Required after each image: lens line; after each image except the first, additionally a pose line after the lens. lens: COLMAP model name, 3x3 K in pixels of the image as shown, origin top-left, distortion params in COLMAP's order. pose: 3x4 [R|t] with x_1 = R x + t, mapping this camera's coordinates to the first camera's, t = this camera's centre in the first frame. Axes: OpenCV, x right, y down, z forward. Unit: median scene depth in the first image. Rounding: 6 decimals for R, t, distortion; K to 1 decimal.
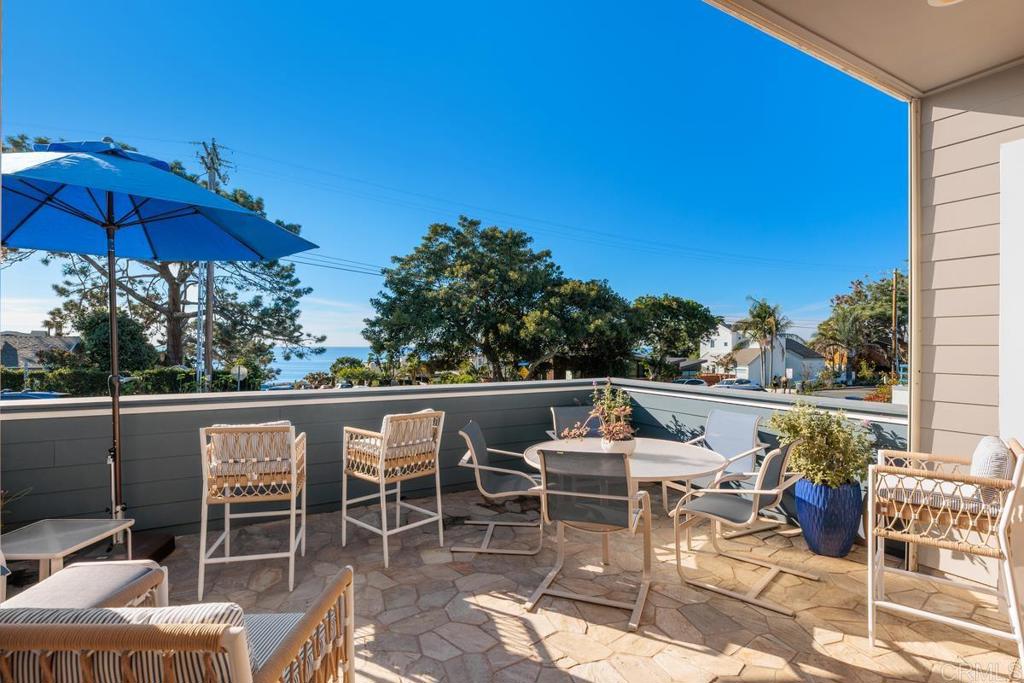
lens RADIAL K [[493.3, 0, 512.0], [0, 493.3, 341.5], [0, 0, 1]] dist [0.000498, 0.000022]
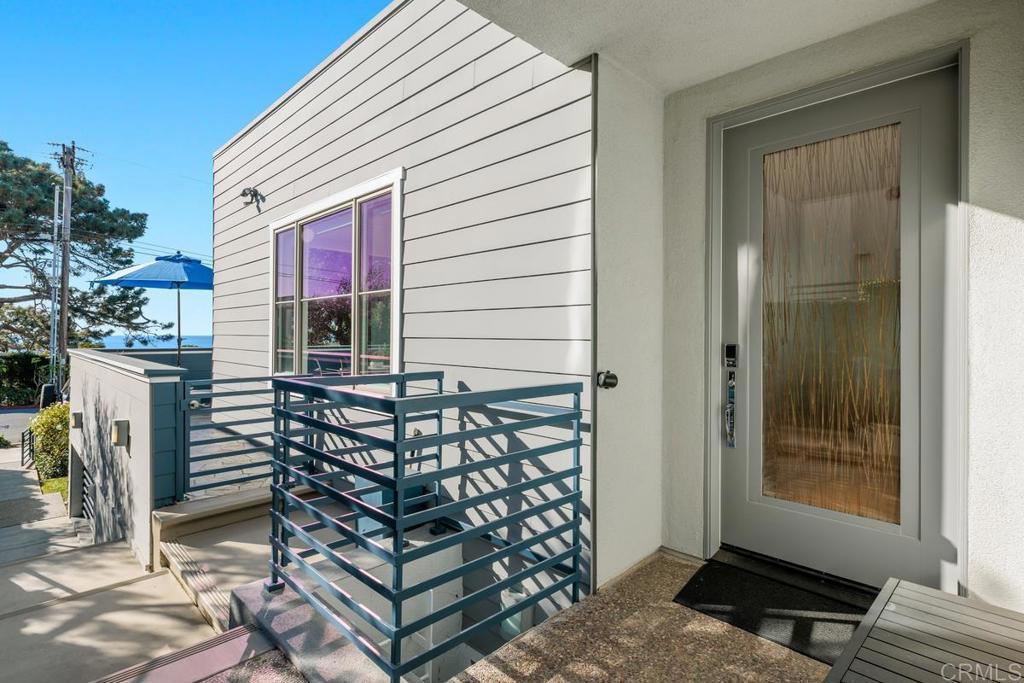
lens RADIAL K [[516.1, 0, 512.0], [0, 516.1, 341.5], [0, 0, 1]] dist [0.001086, 0.000309]
pose [[0.965412, -0.001252, 0.260727, 0.021523], [-0.004316, 0.999775, 0.020780, 0.002123], [-0.260694, -0.021186, 0.965189, -0.237802]]
